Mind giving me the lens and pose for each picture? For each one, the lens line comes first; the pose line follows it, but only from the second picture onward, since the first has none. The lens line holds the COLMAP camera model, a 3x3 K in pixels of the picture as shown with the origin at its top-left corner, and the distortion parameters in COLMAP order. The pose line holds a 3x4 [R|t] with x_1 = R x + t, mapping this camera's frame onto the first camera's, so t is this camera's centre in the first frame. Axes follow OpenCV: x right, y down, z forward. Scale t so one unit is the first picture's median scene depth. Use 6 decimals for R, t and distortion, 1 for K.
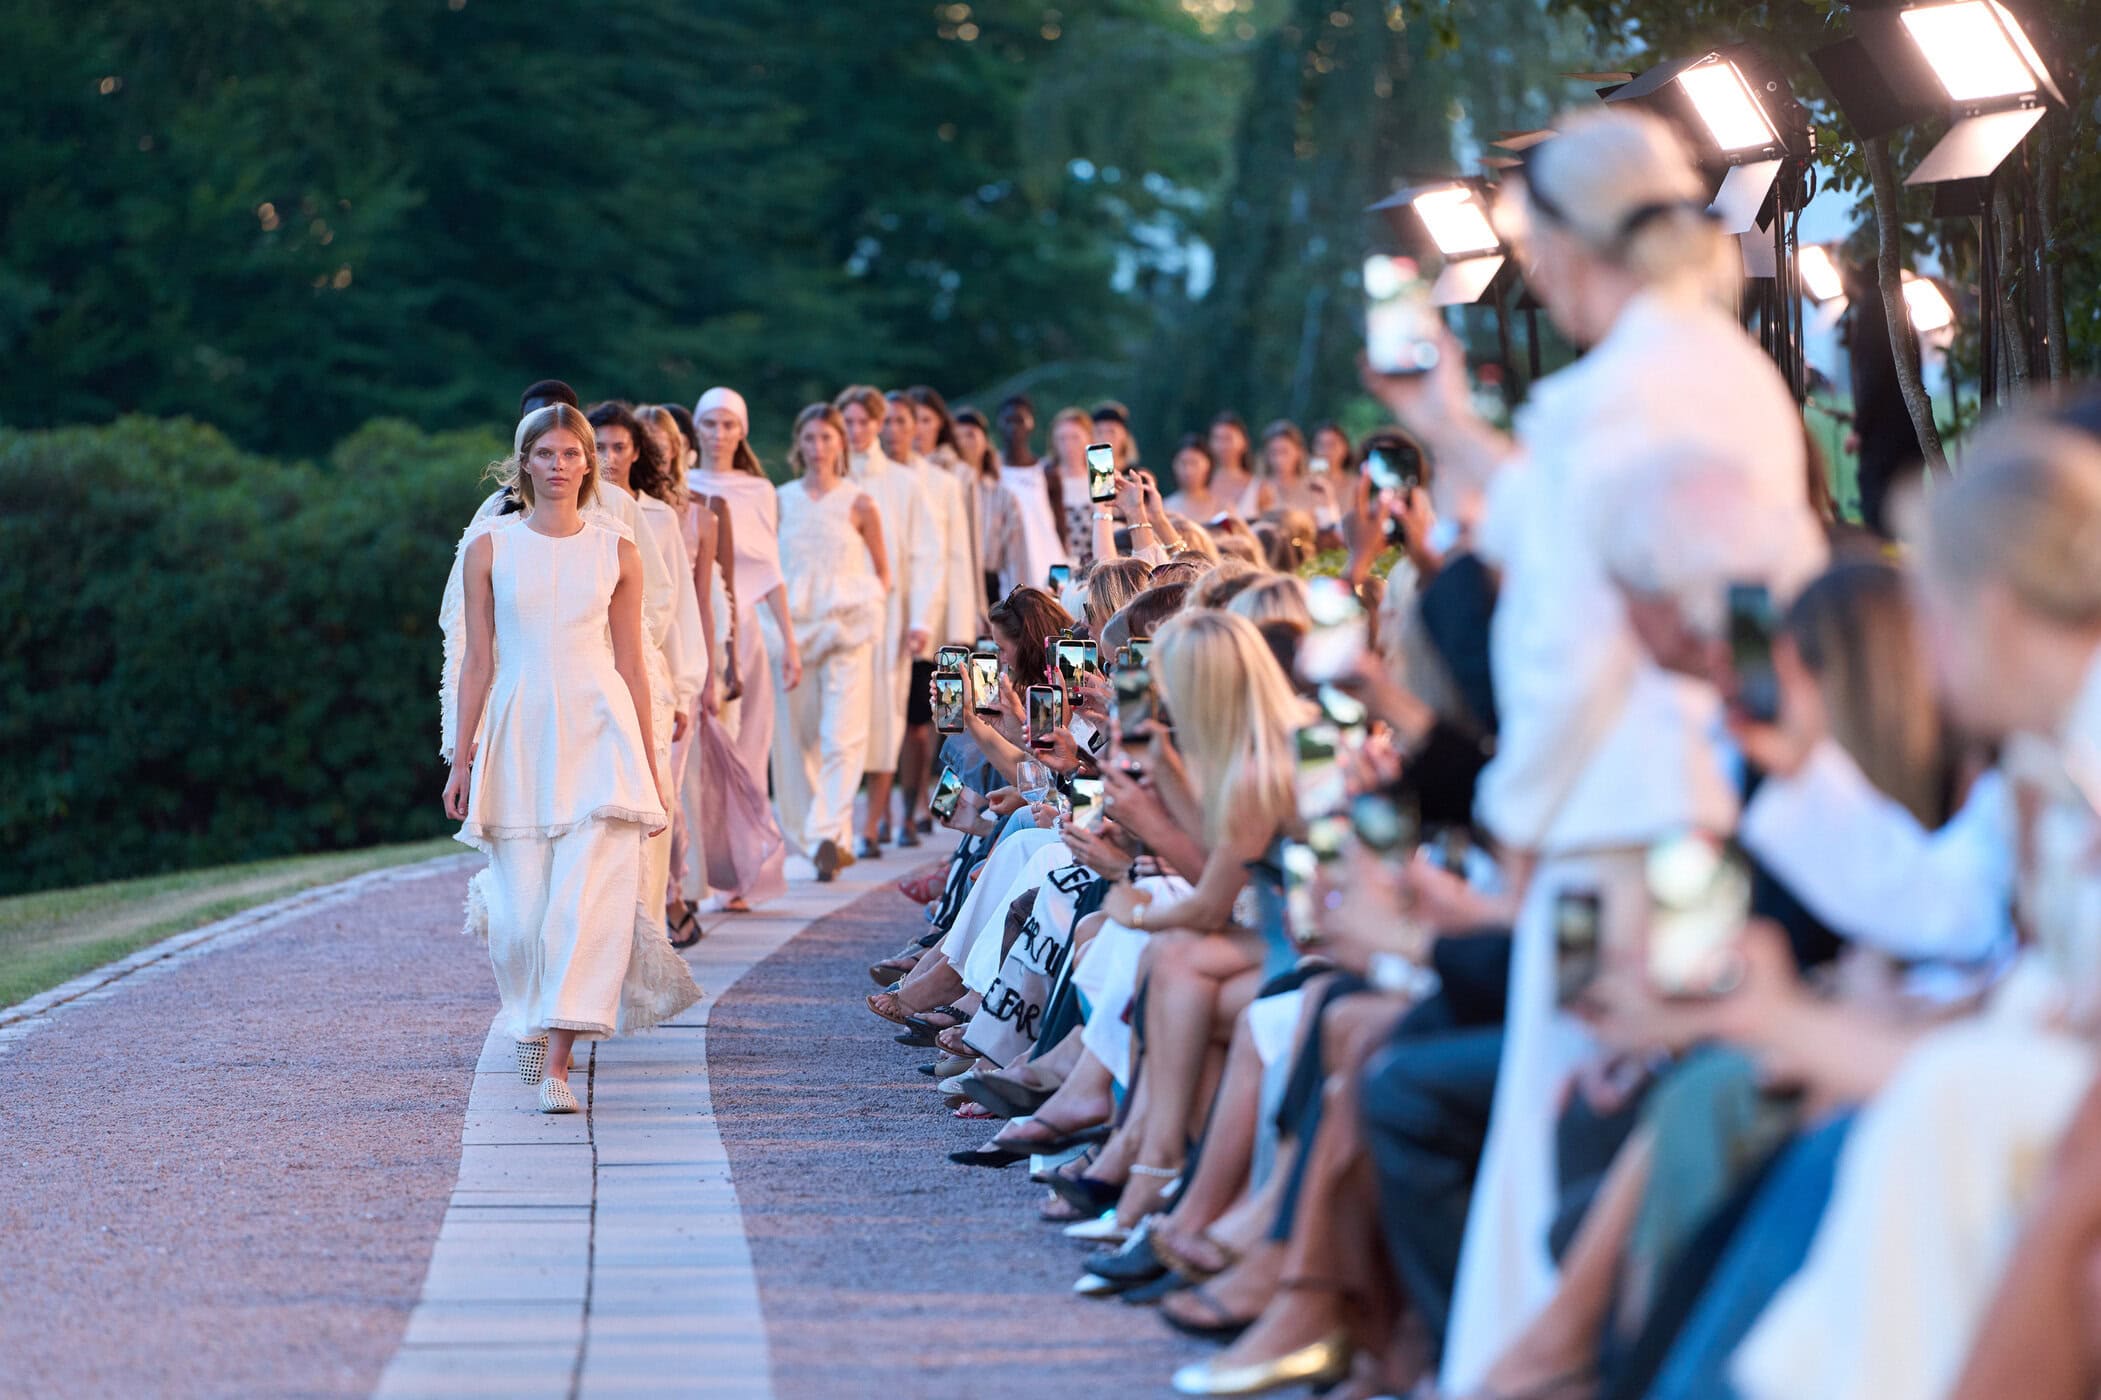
lens RADIAL K [[11058.7, 0, 1050.5], [0, 11058.7, 700.0], [0, 0, 1]] dist [0.027214, 4.653040]
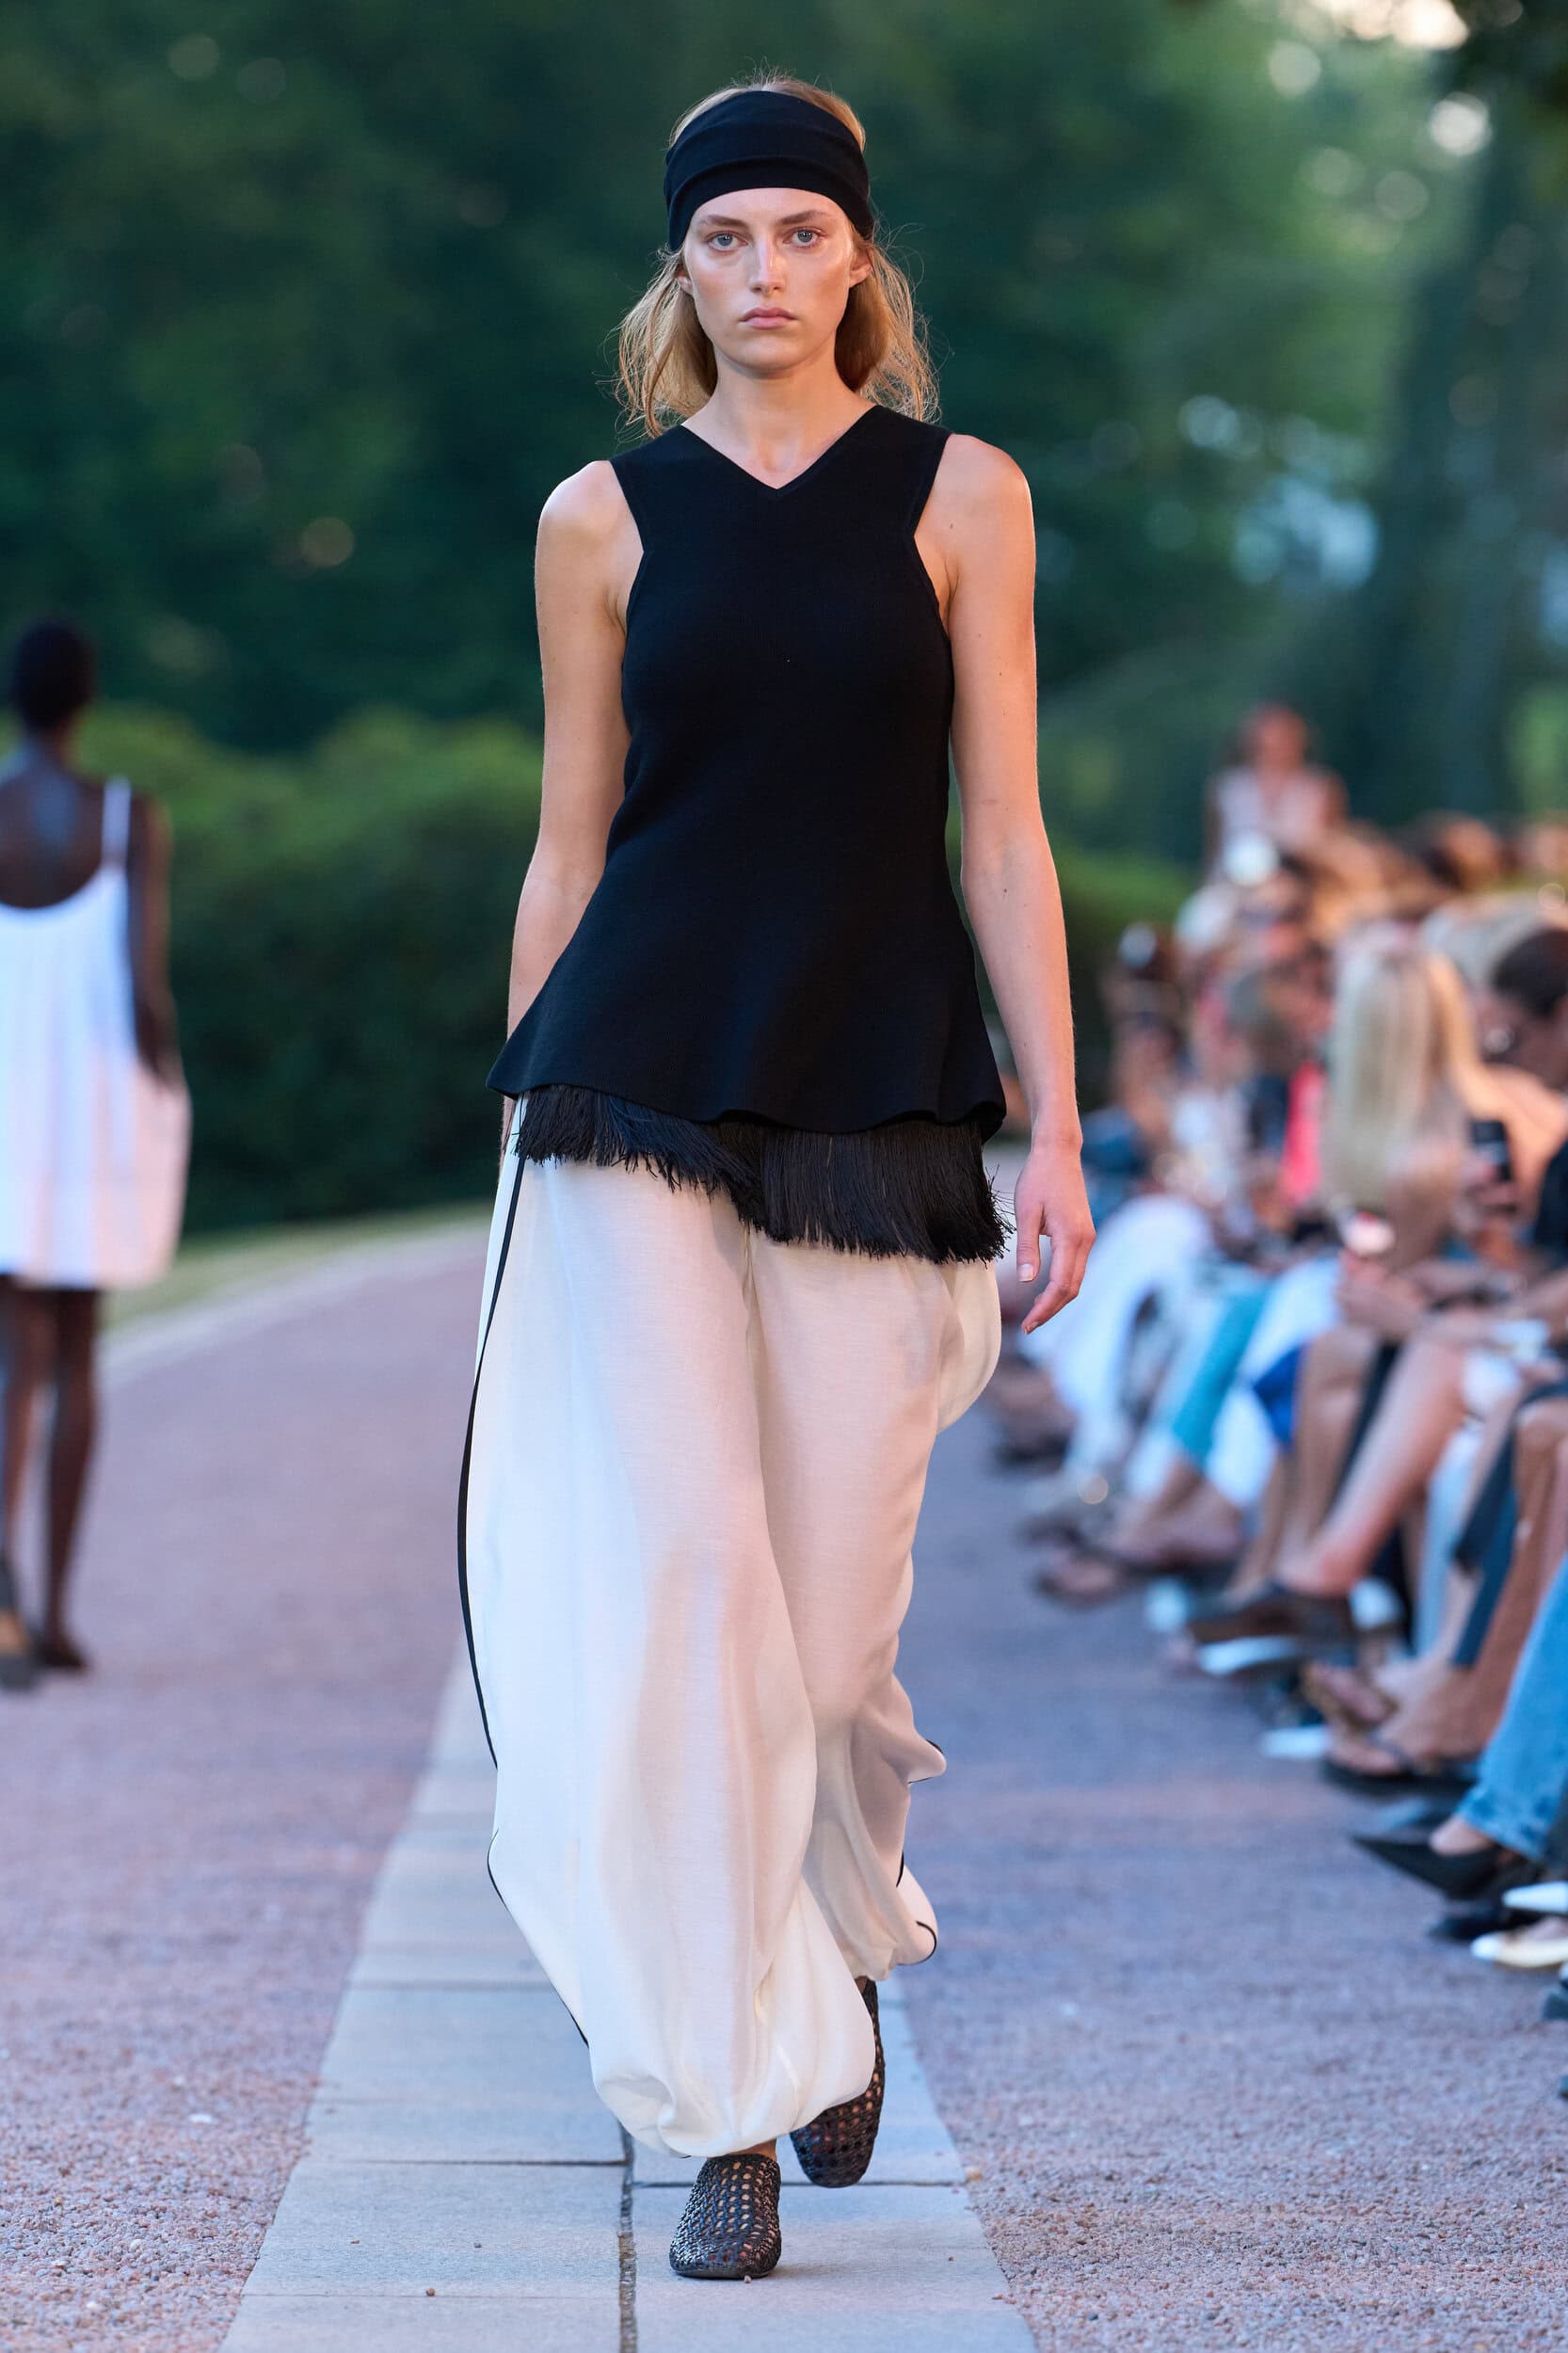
lens RADIAL K [[10971.5, 0, 784.0], [0, 10971.5, 1176.5], [0, 0, 1]] dist [-0.109180, 5.217603]
pose [[0.999563, -0.003855, -0.029304, -0.005484], [0.004149, 0.999942, 0.009971, 0.001122], [0.029264, -0.010088, 0.999521, 0.168999]]
